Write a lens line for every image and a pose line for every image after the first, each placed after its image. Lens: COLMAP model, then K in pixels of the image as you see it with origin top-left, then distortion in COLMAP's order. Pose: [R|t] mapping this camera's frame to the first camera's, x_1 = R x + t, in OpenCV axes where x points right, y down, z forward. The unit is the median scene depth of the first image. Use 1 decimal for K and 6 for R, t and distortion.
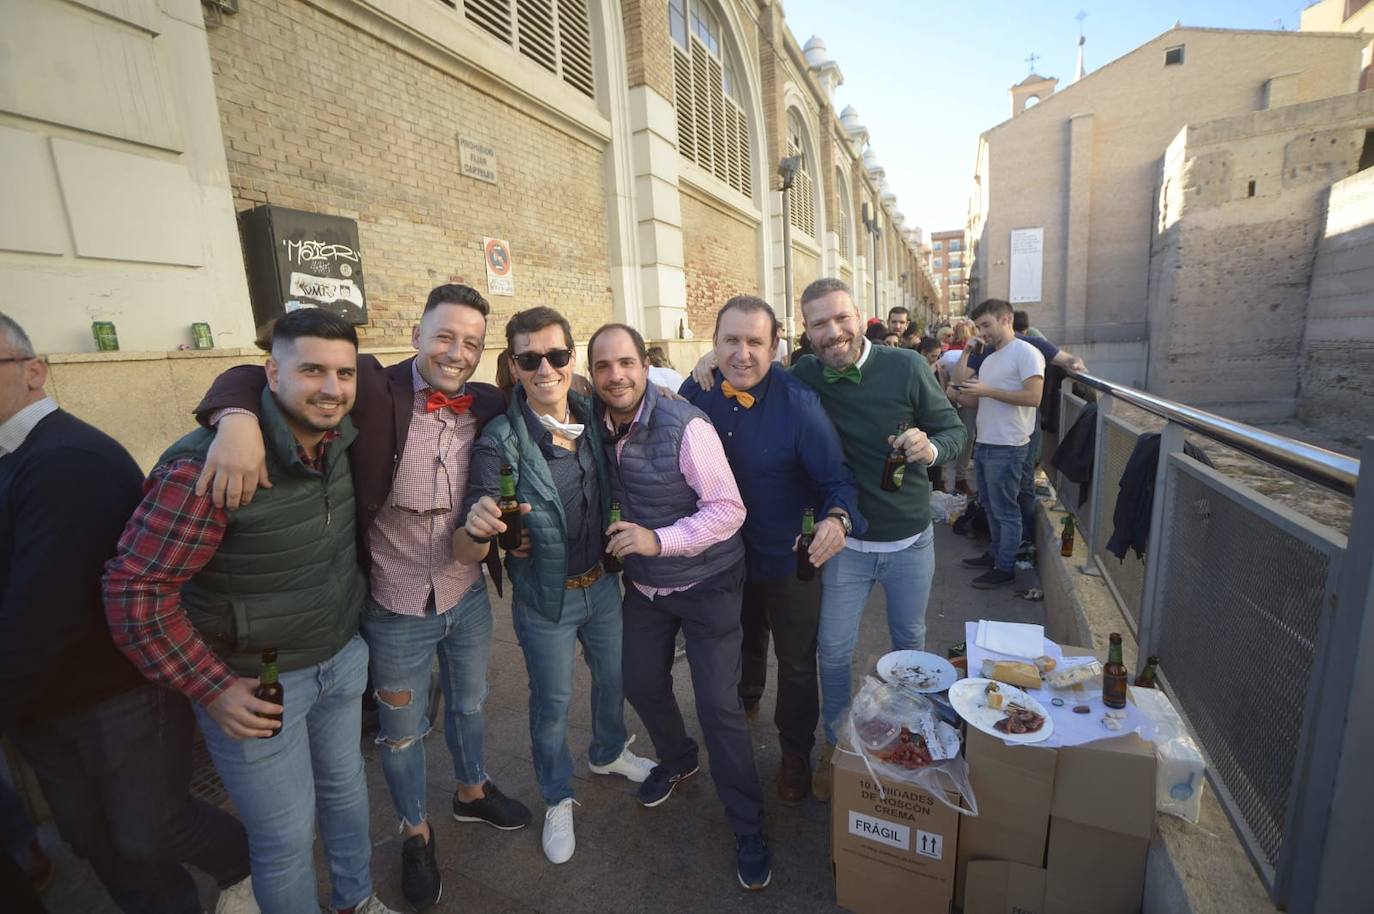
lens RADIAL K [[601.4, 0, 680.9], [0, 601.4, 454.6], [0, 0, 1]] dist [-0.058979, 0.020205]
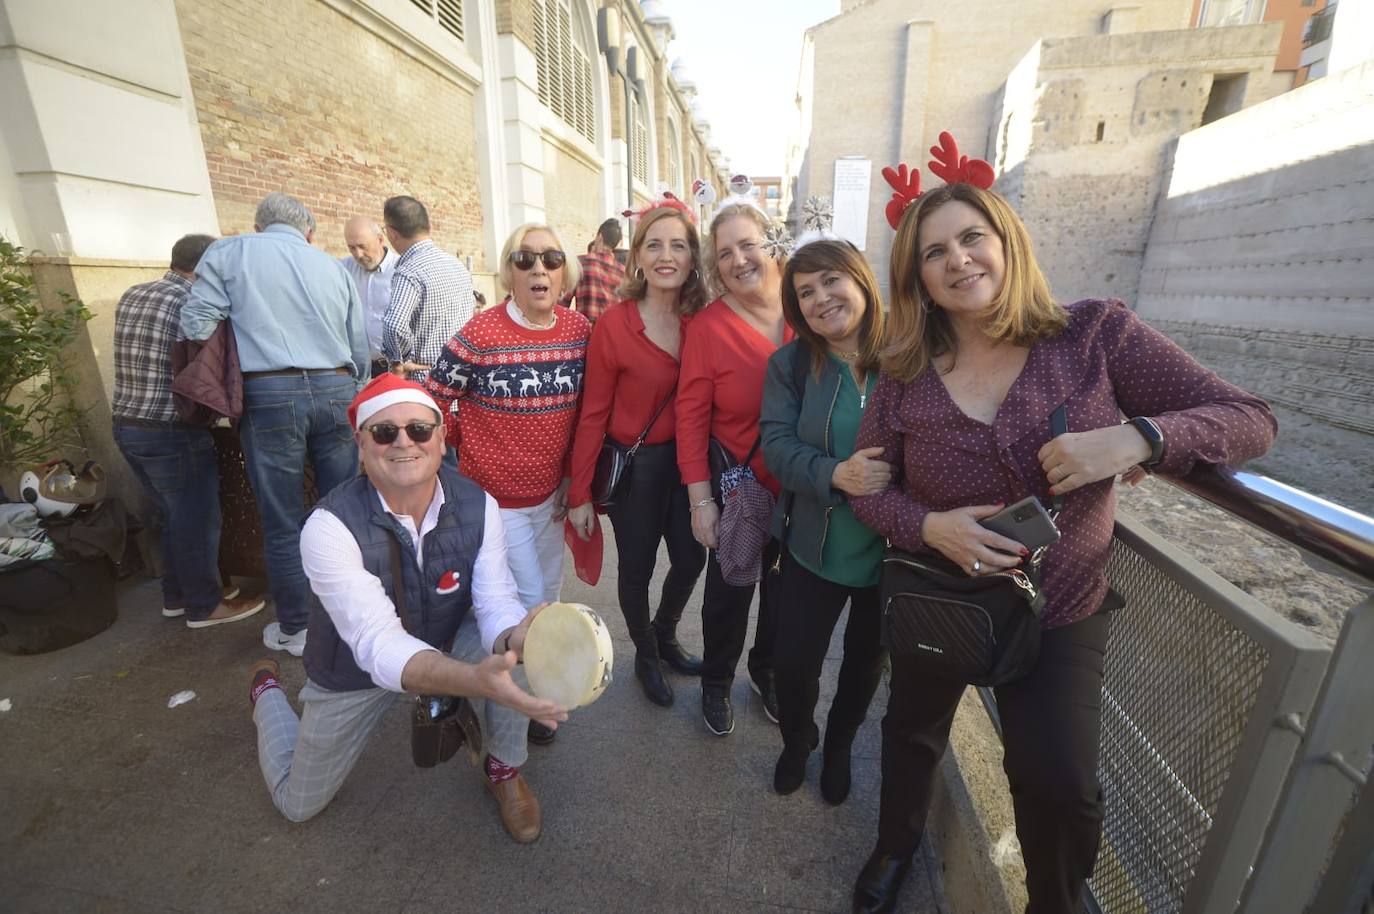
lens RADIAL K [[582.7, 0, 687.0], [0, 582.7, 457.0], [0, 0, 1]] dist [-0.057308, 0.017810]
pose [[0.956909, -0.020925, 0.289635, 0.167076], [-0.008928, 0.994809, 0.101367, -0.066899], [-0.290252, -0.099585, 0.951754, 0.347642]]
